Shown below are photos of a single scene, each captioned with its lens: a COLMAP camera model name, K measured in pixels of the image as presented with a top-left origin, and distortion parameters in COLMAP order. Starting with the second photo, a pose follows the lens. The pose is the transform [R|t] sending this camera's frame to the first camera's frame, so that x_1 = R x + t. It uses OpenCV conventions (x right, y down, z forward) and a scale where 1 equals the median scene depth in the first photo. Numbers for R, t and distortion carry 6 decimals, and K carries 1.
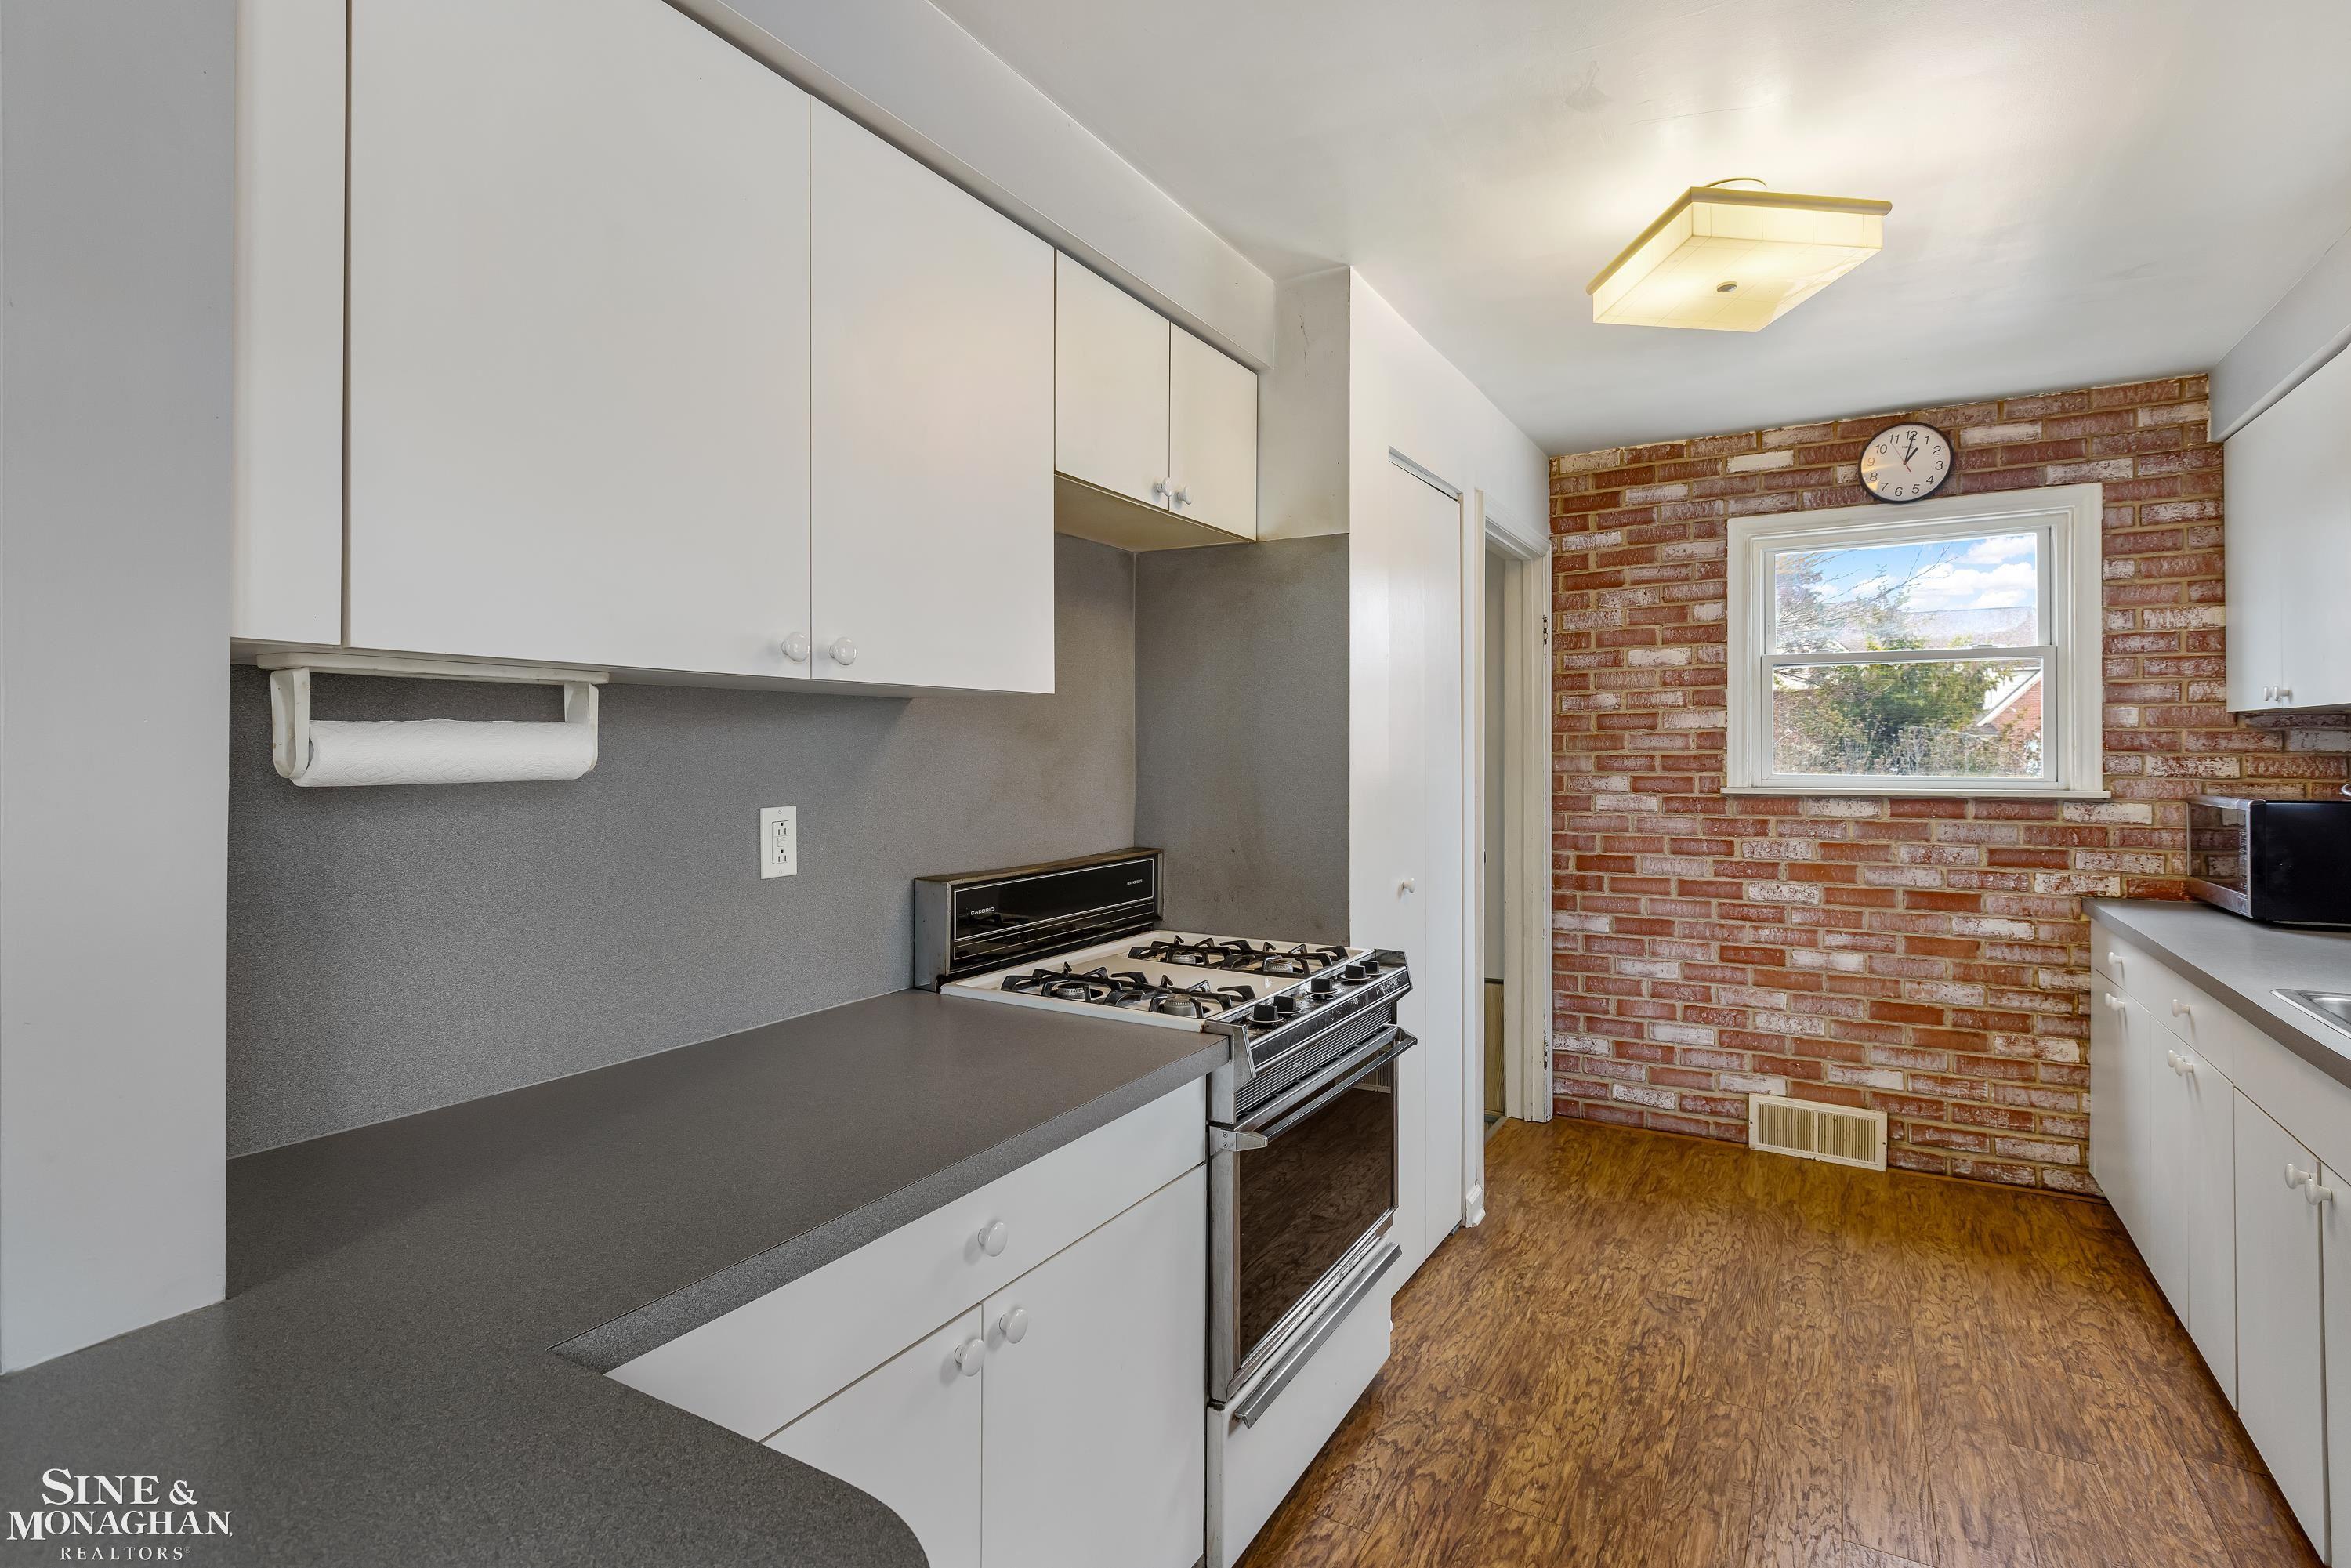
lens RADIAL K [[1148.6, 0, 1172.2], [0, 1148.6, 763.8], [0, 0, 1]] dist [0.002726, -0.000567]
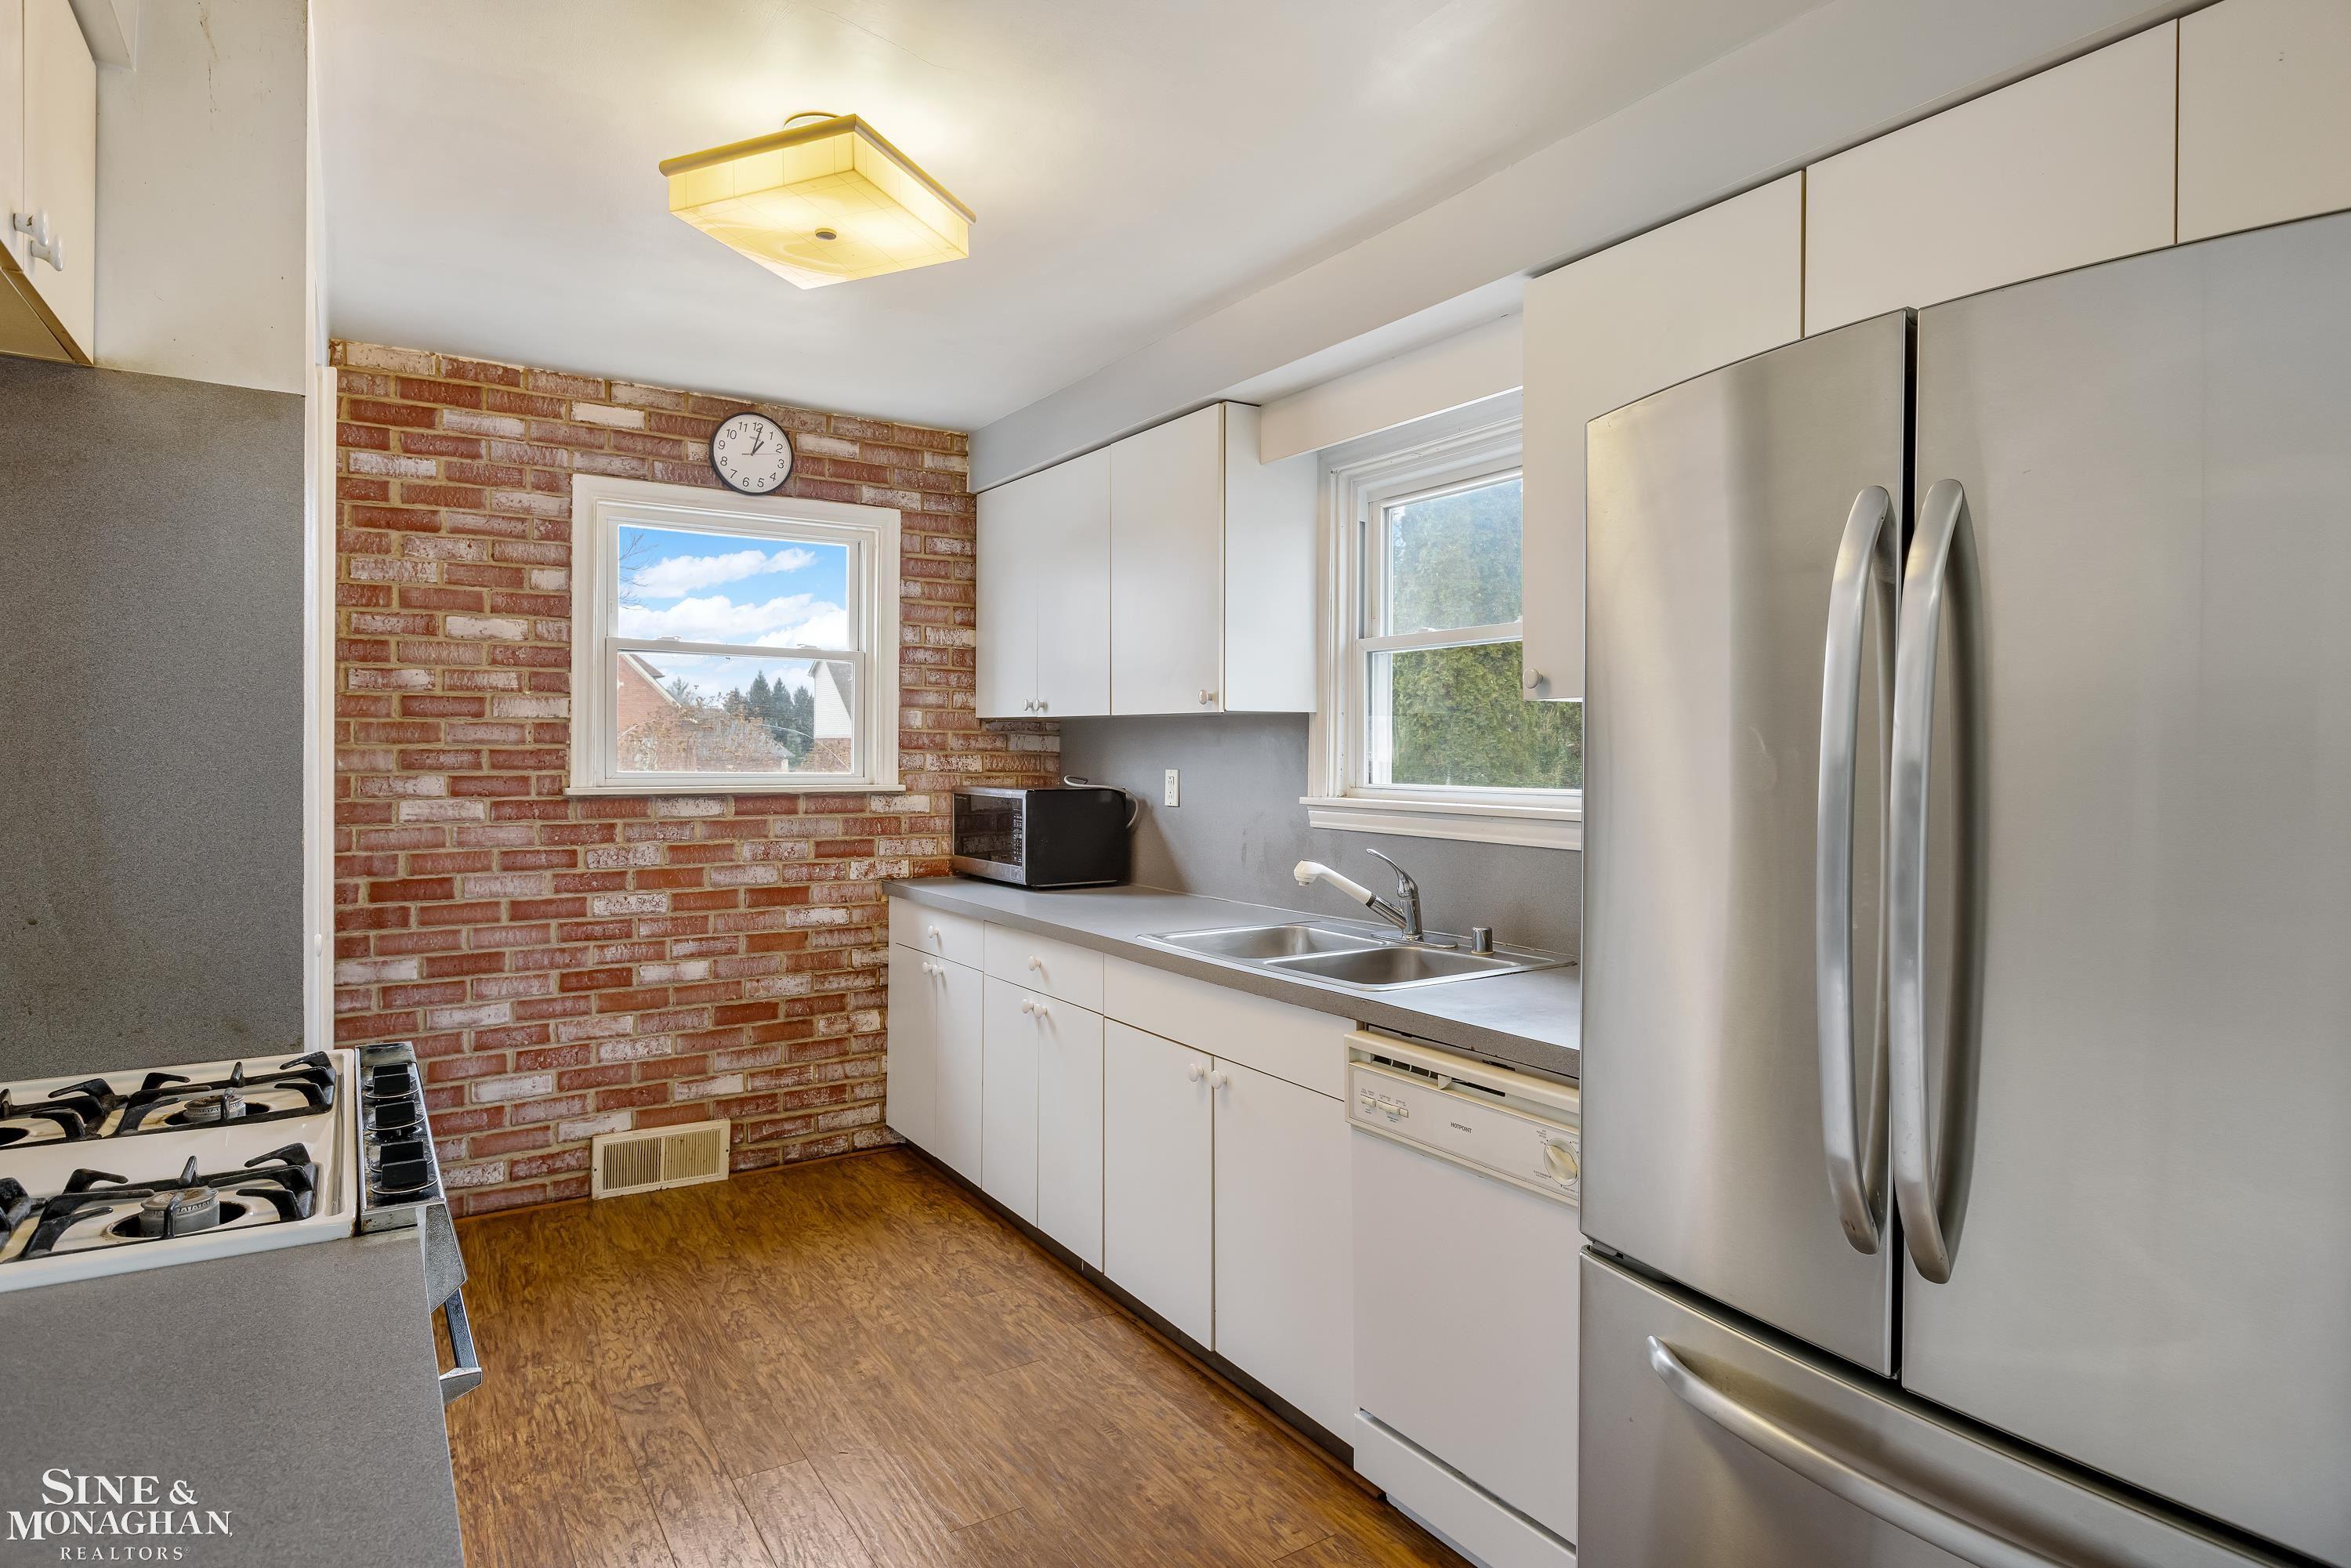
lens RADIAL K [[1286.4, 0, 1174.2], [0, 1286.4, 779.4], [0, 0, 1]] dist [0.000059, -0.000150]
pose [[0.452696, -0.013735, 0.891559, -0.182809], [-0.000958, 0.999873, 0.015889, -0.001752], [-0.891664, -0.008047, 0.452626, 0.180400]]
